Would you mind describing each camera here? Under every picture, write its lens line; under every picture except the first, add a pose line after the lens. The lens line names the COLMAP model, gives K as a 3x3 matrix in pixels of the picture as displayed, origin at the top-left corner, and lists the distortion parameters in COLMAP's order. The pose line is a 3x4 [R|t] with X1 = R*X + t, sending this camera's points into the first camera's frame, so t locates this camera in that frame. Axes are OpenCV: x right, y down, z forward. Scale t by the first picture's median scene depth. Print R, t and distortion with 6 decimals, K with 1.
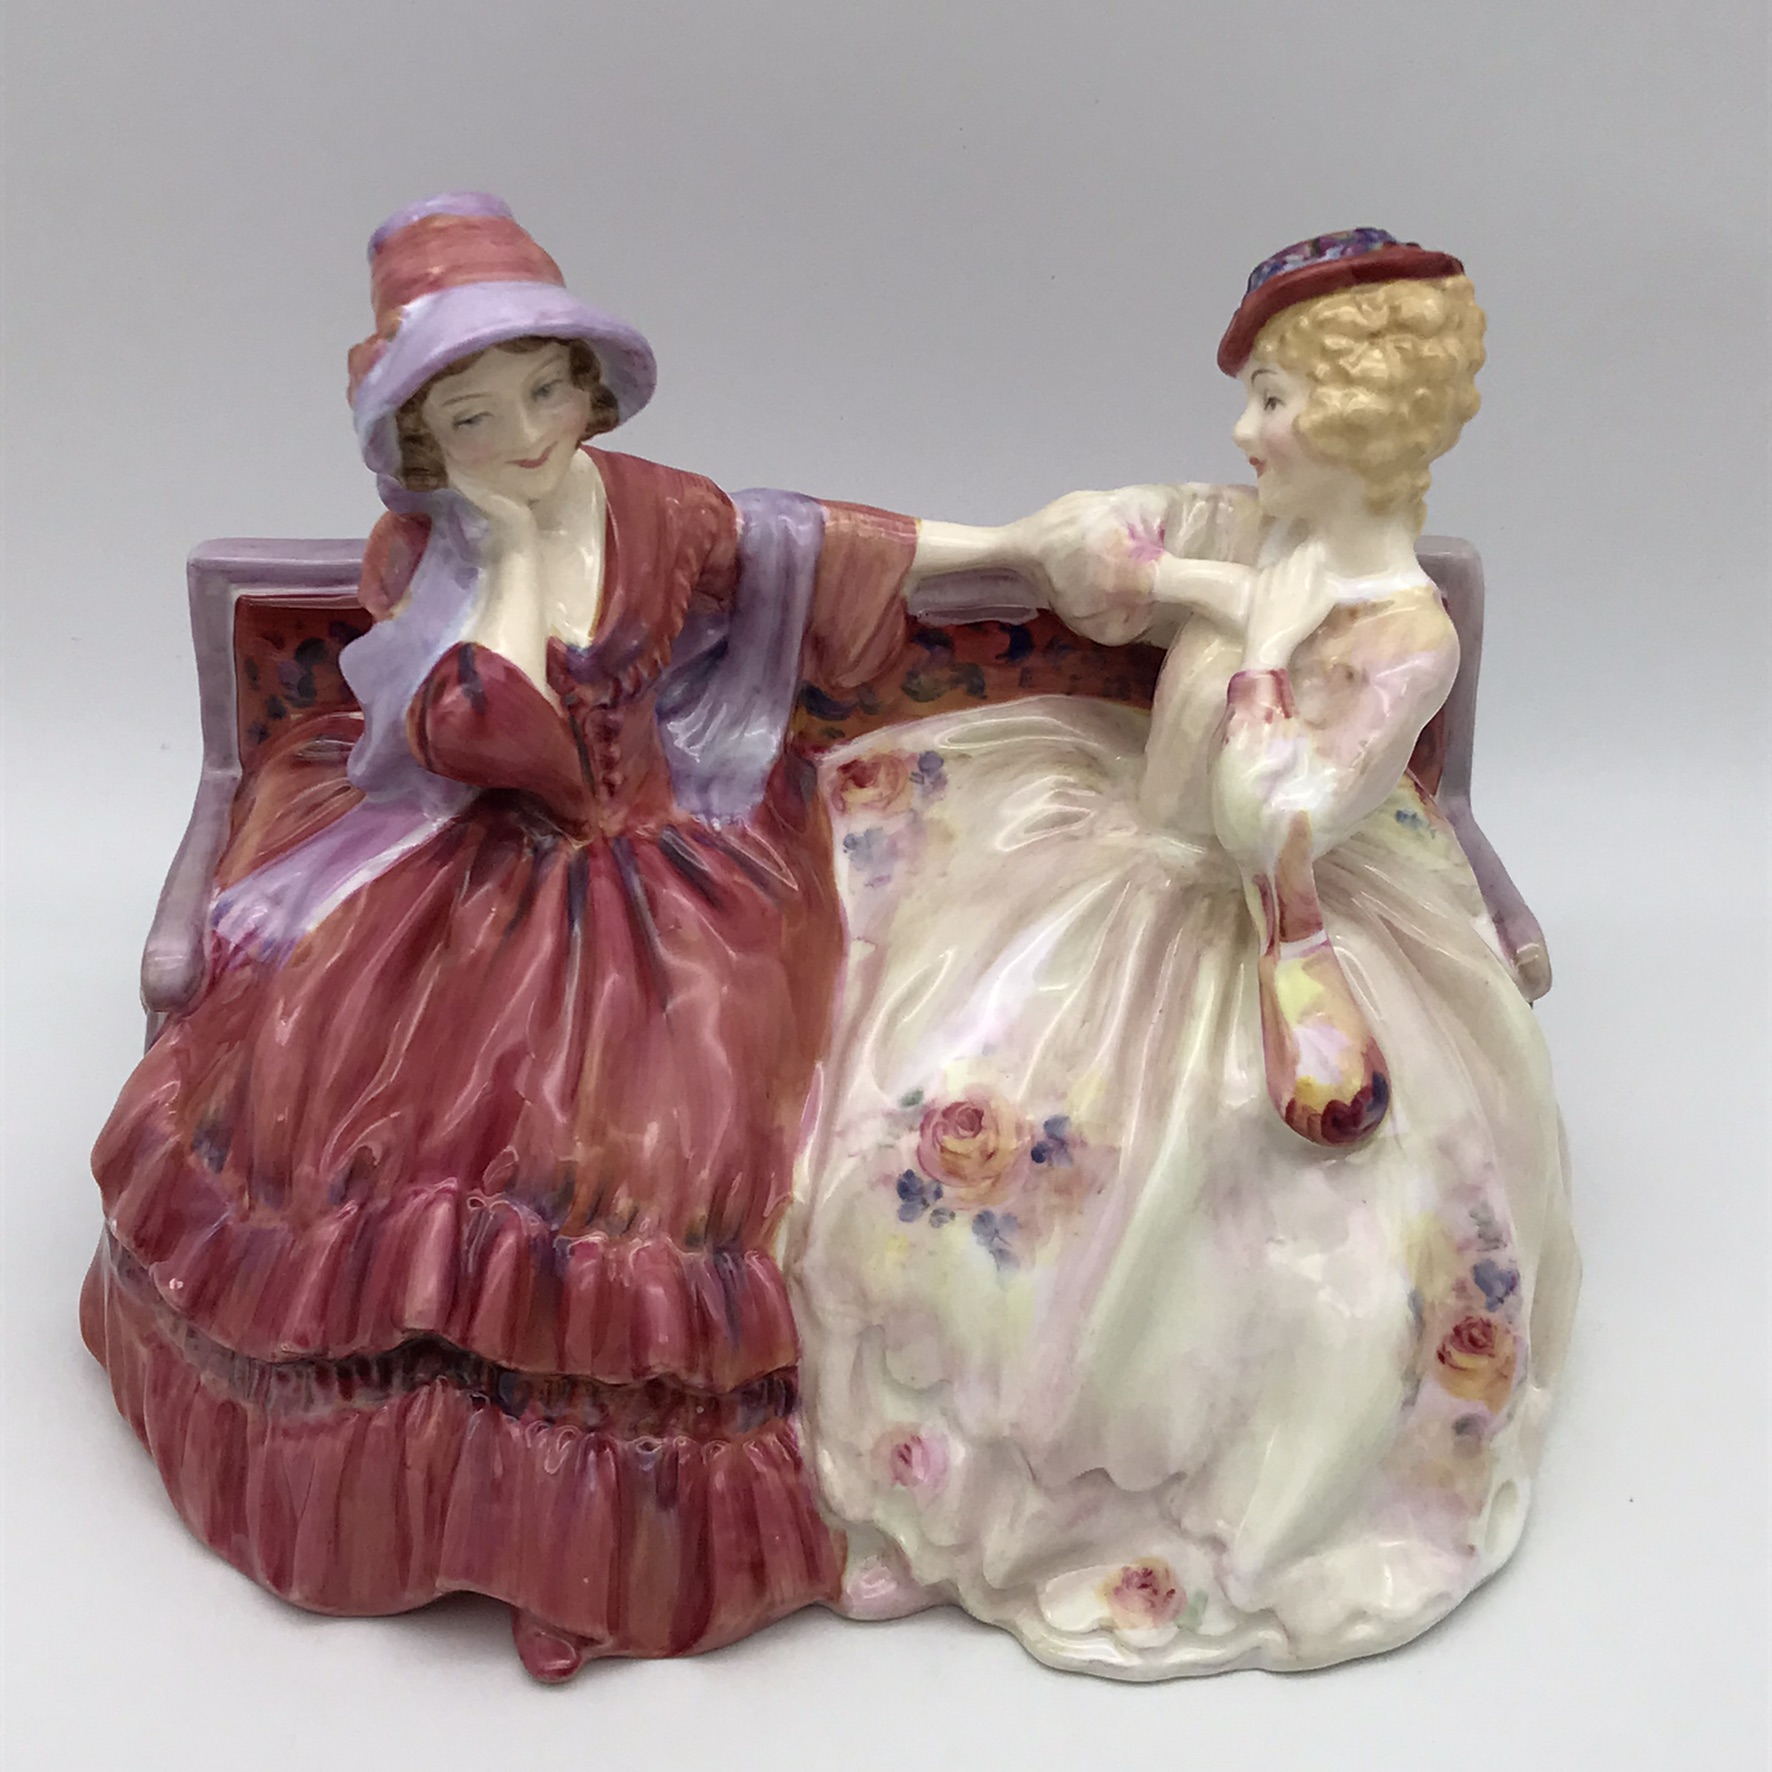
lens RADIAL K [[3094.1, 0, 886.0], [0, 3094.1, 886.0], [0, 0, 1]] dist [0.038035, -0.108635]
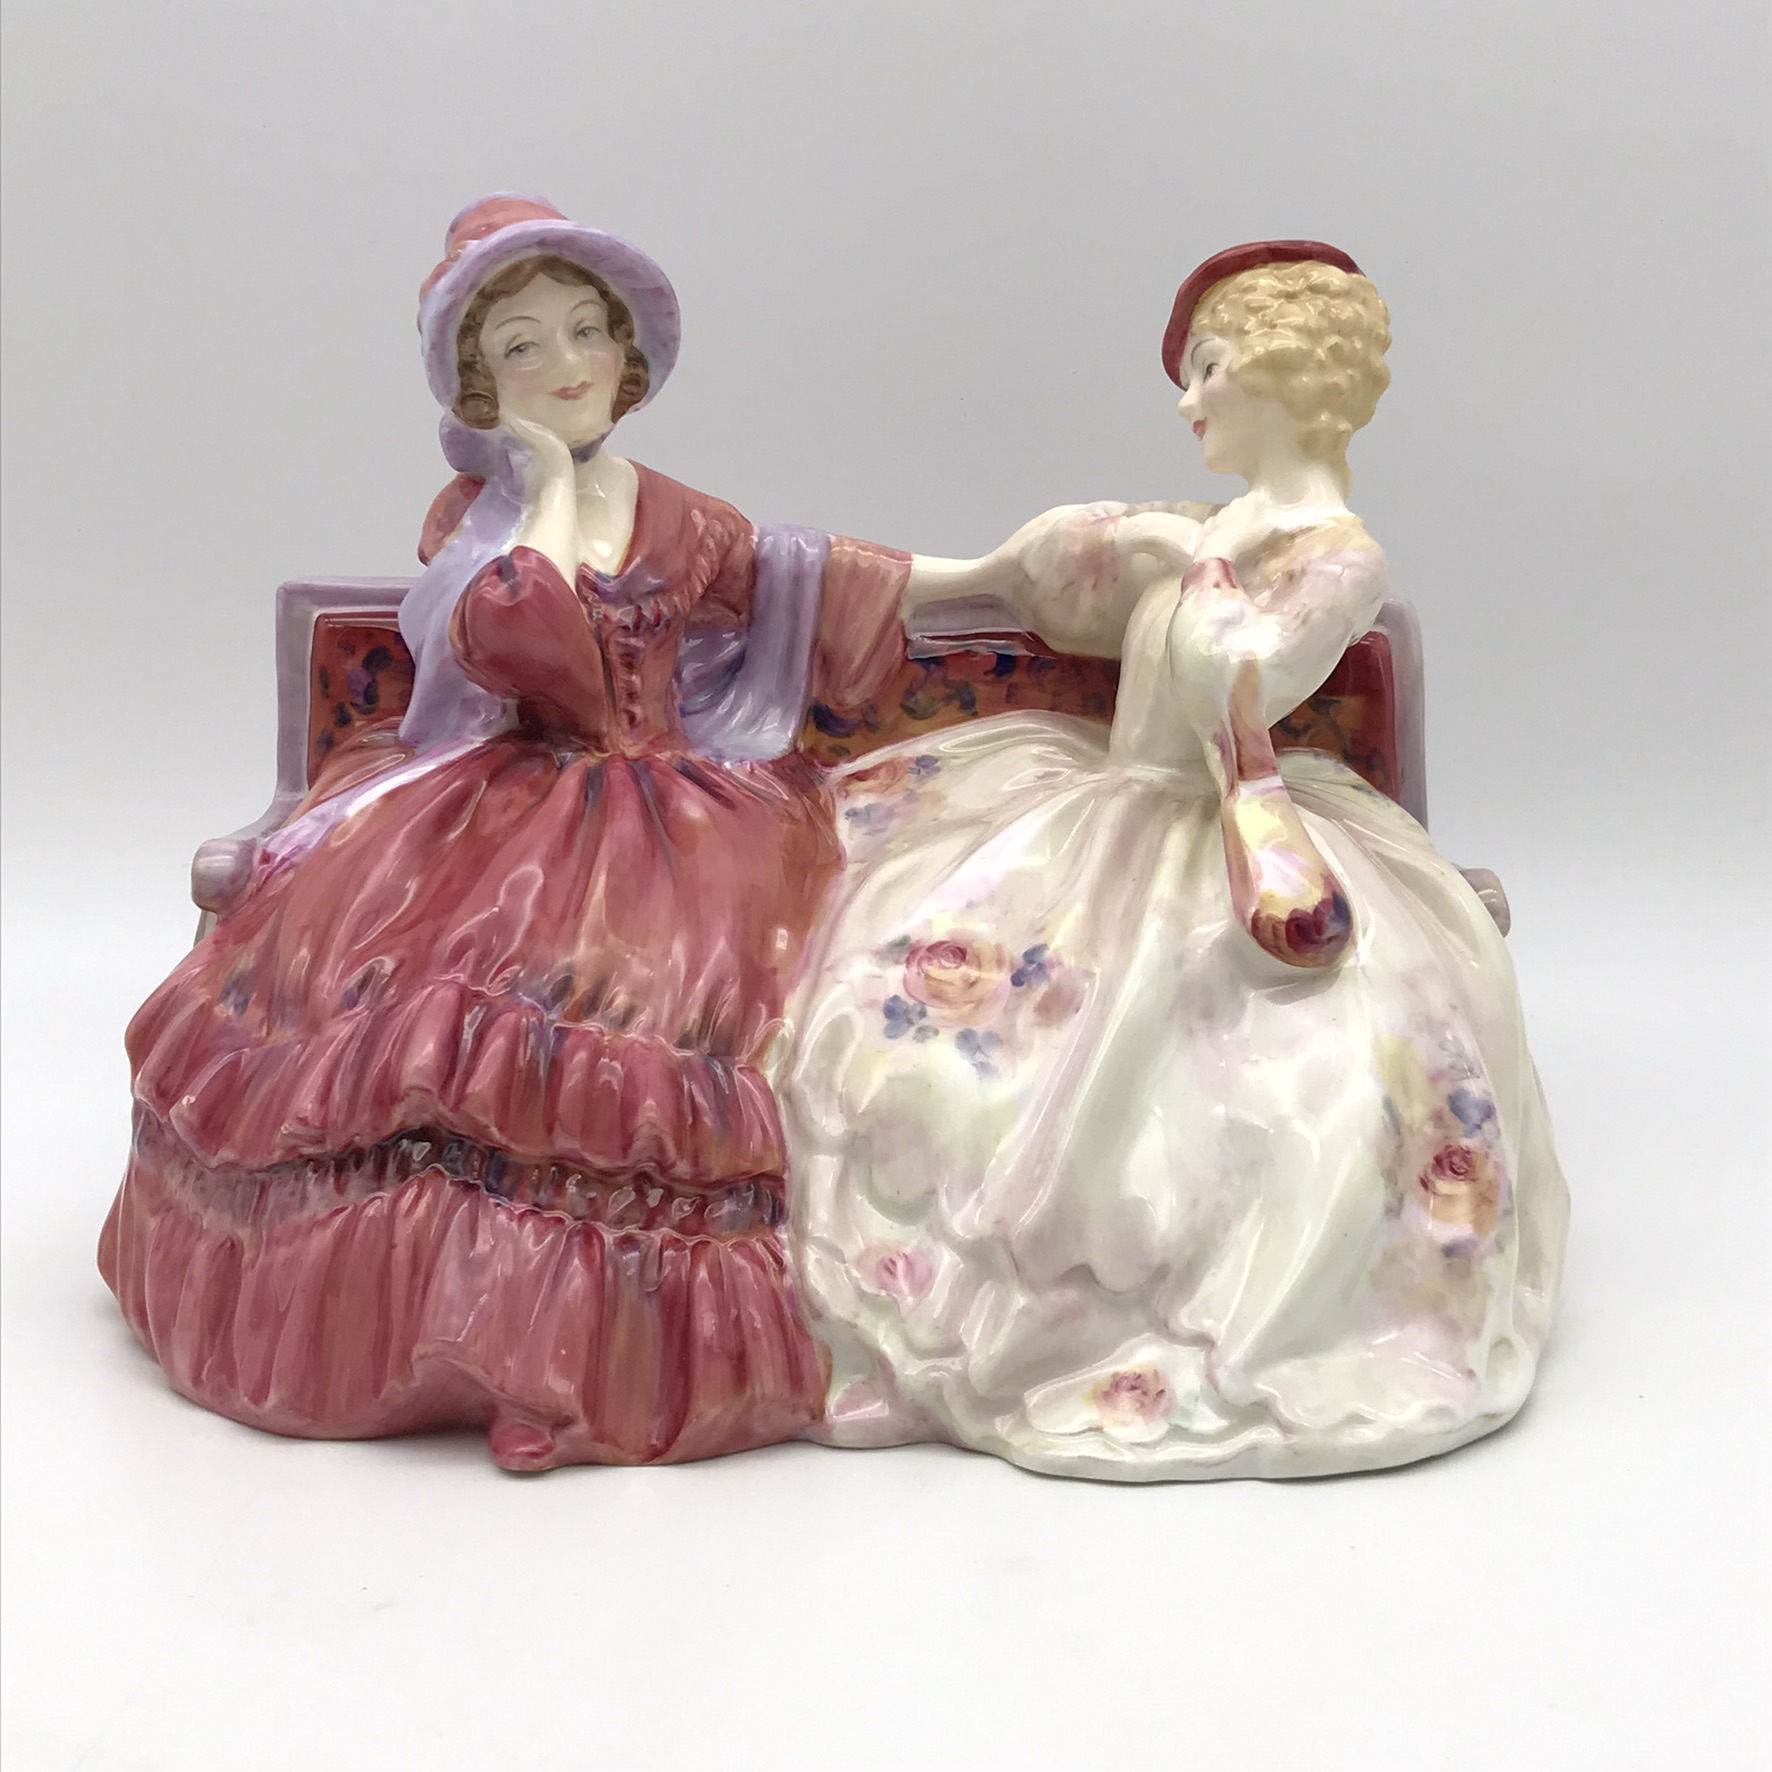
lens RADIAL K [[2766.1, 0, 886.0], [0, 2766.1, 886.0], [0, 0, 1]] dist [0.039262, 0.026022]
pose [[0.999117, -0.011288, -0.040463, 0.042646], [-0.007692, 0.897777, -0.440383, 0.469842], [0.041298, 0.440305, 0.896898, 0.144143]]
